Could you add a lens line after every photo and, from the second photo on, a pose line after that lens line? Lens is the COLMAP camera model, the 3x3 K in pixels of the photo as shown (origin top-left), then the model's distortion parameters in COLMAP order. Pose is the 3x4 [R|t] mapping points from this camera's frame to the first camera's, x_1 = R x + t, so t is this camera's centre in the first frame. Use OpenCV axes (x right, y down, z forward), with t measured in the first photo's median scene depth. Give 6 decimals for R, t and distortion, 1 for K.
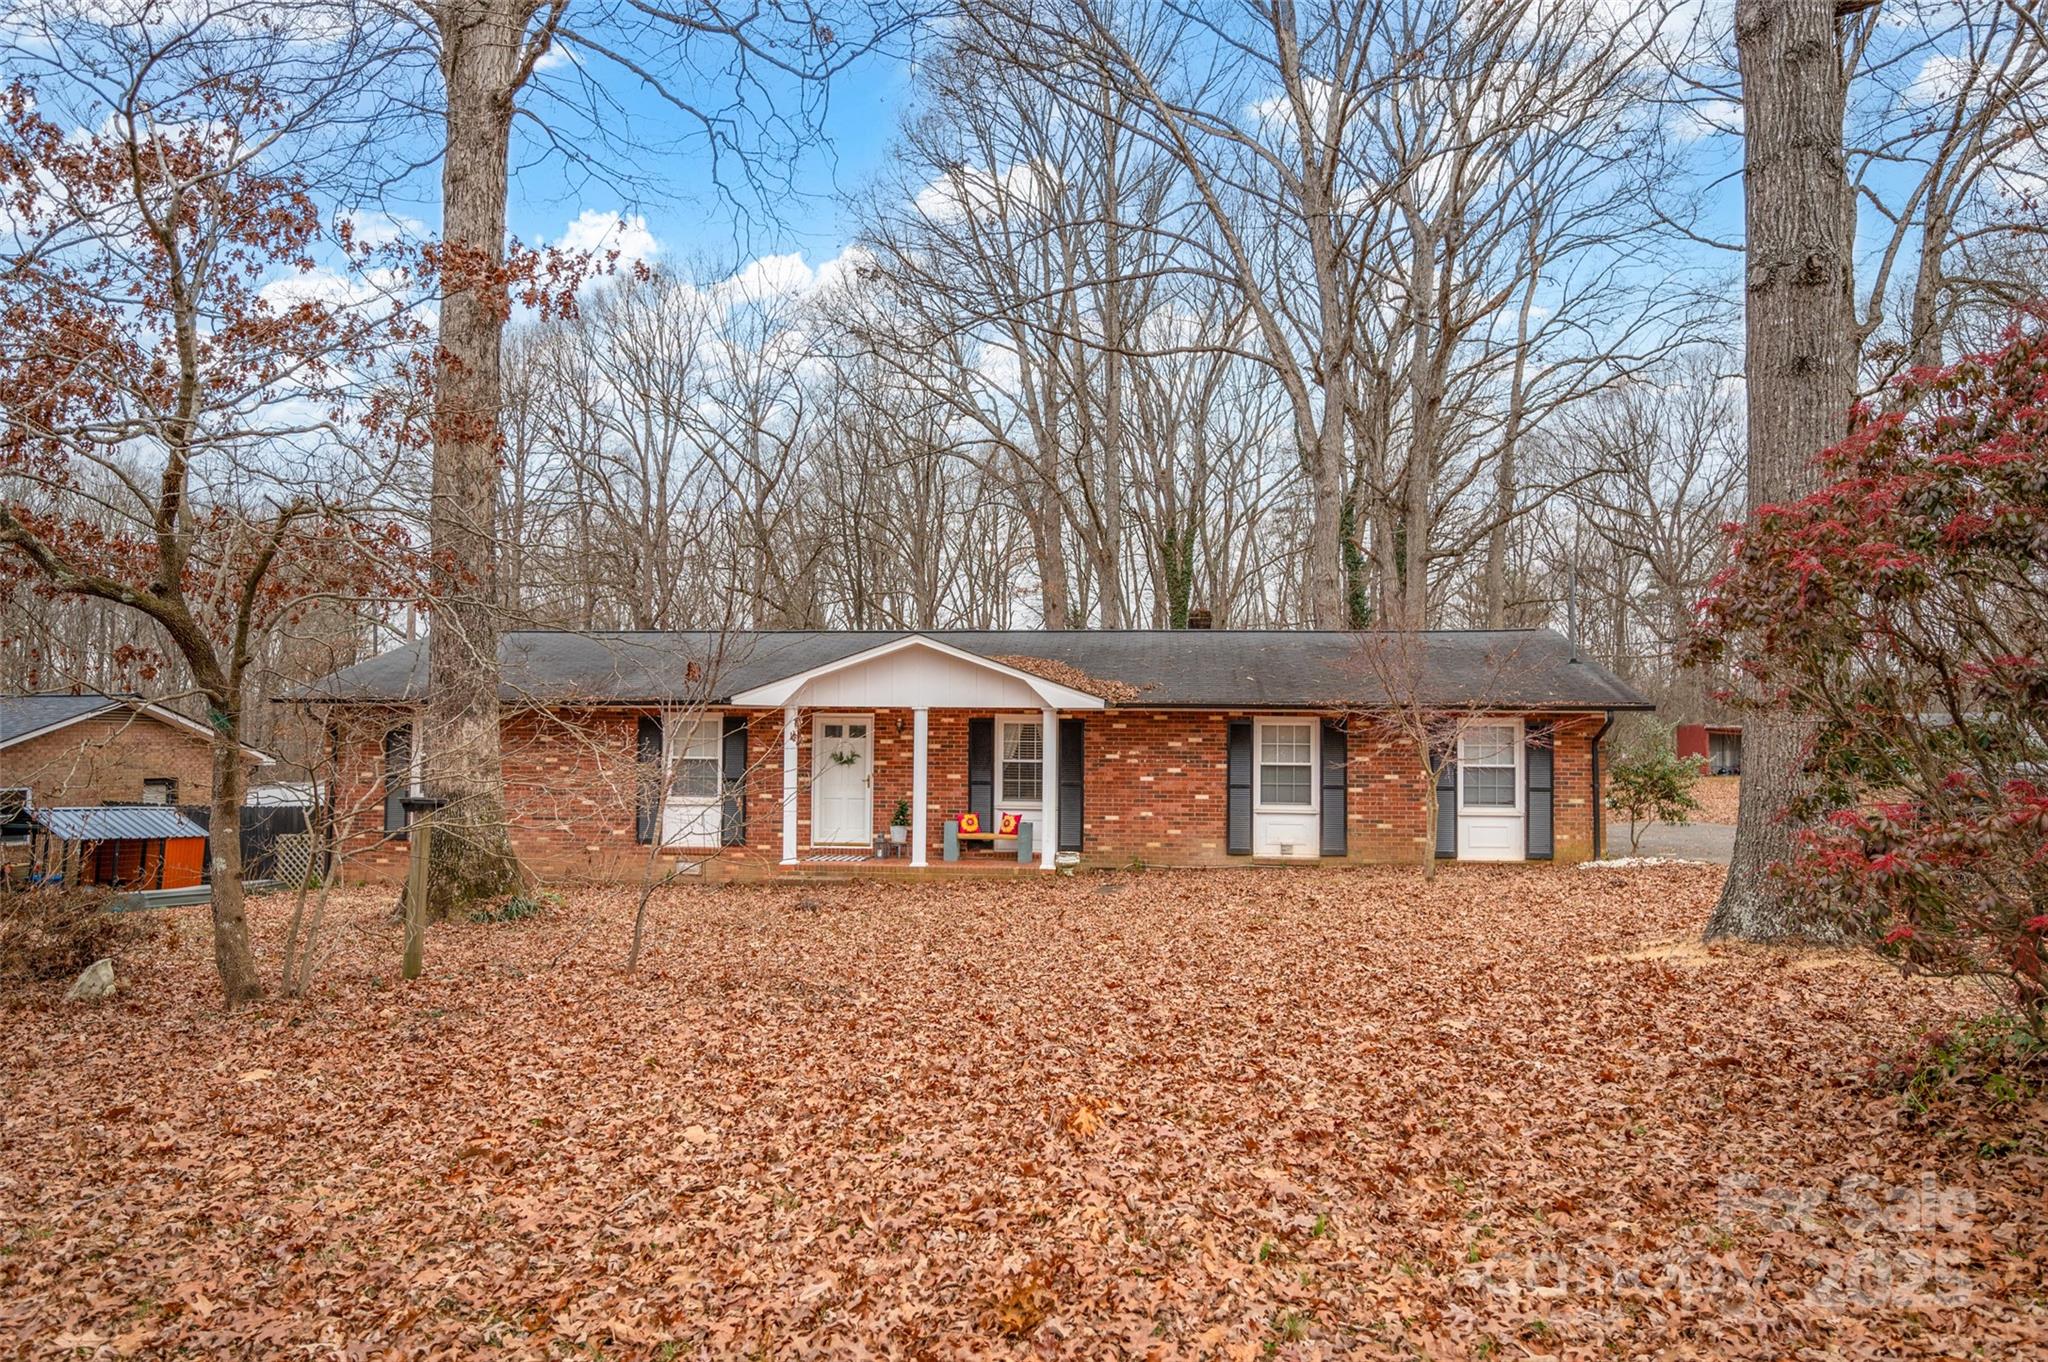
lens RADIAL K [[1290.0, 0, 1017.3], [0, 1290.0, 685.3], [0, 0, 1]] dist [0.001817, 0.000371]
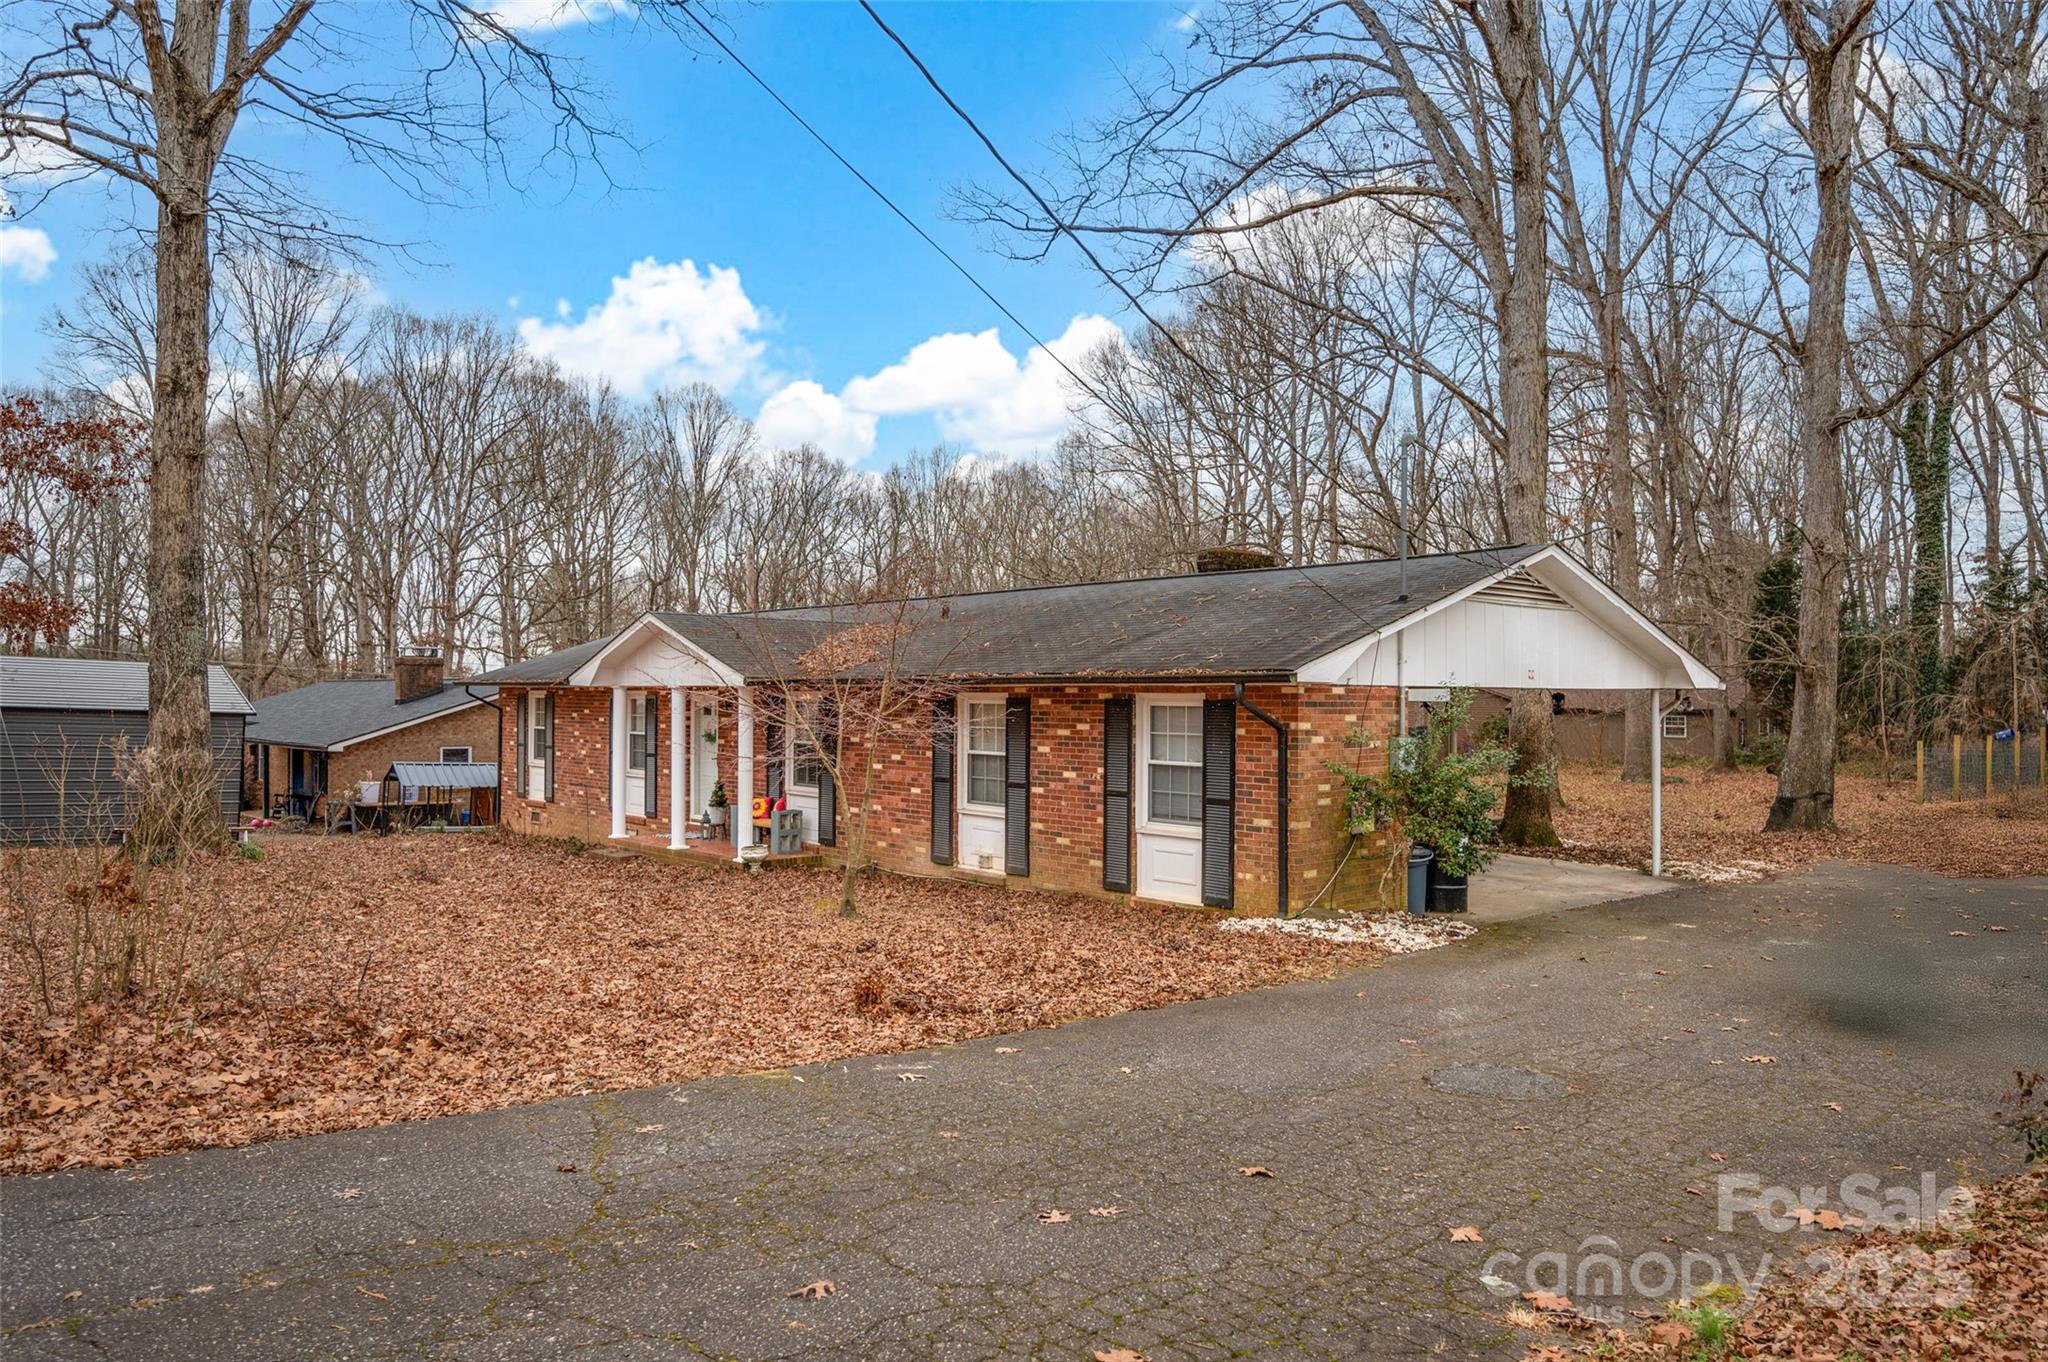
lens RADIAL K [[1393.0, 0, 1029.9], [0, 1393.0, 683.0], [0, 0, 1]] dist [0.005624, 0.000948]
pose [[0.704513, -0.009995, -0.709621, 0.832204], [0.023828, 0.999670, 0.009576, 0.010558], [0.709291, -0.023655, 0.704519, 0.423061]]
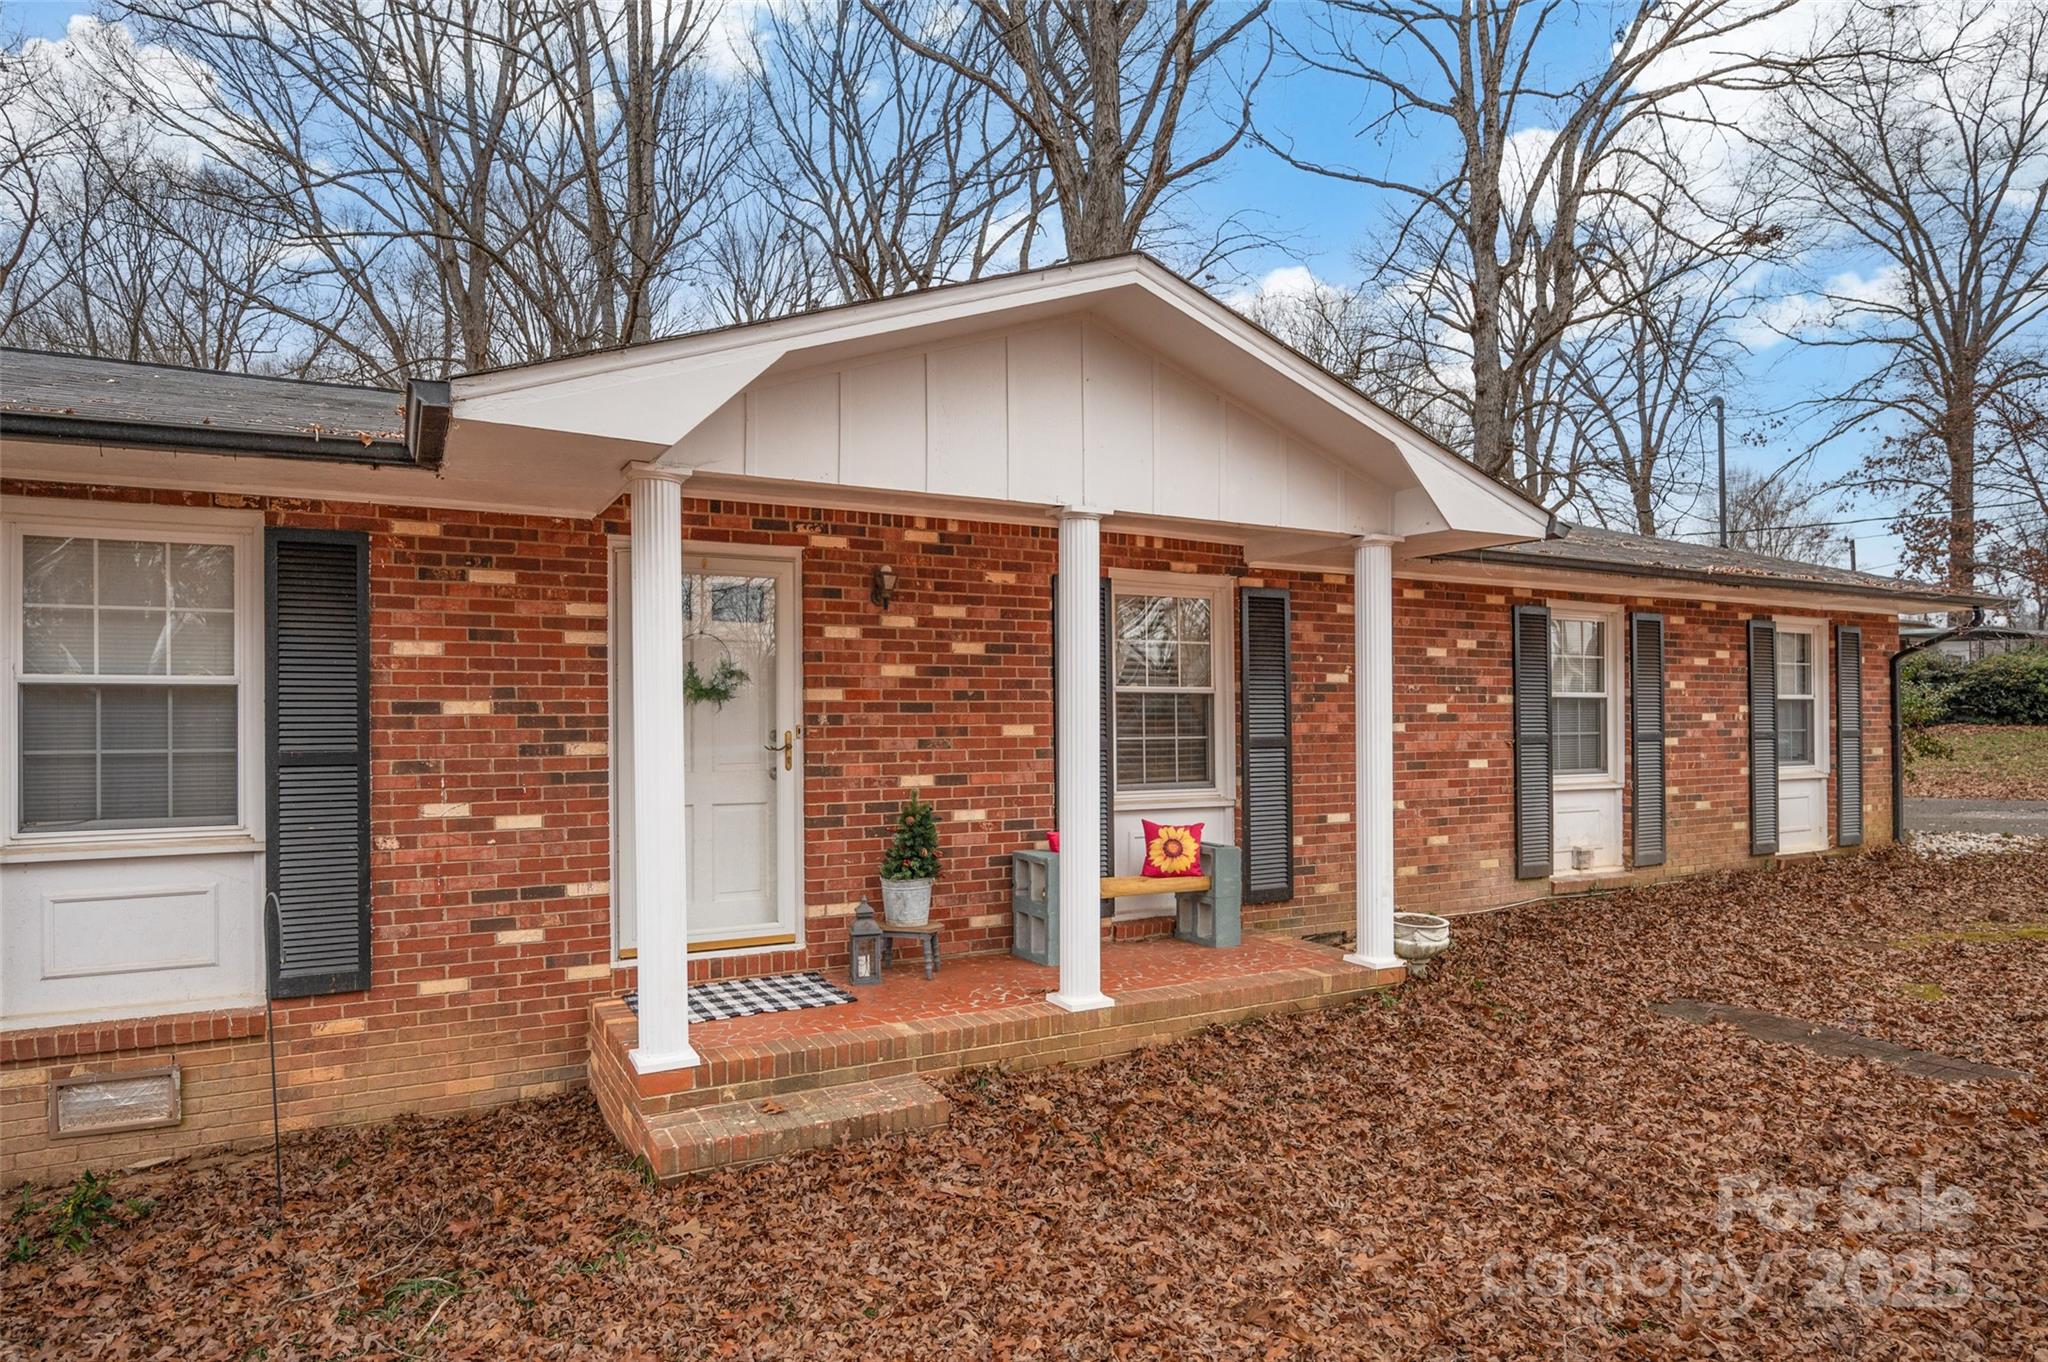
lens RADIAL K [[1161.6, 0, 1027.1], [0, 1161.6, 692.2], [0, 0, 1]] dist [-0.006541, -0.001415]
pose [[0.846505, 0.001130, 0.532379, -0.228453], [-0.008592, 0.999897, 0.011539, 0.056552], [-0.532311, -0.014342, 0.846427, 0.726356]]
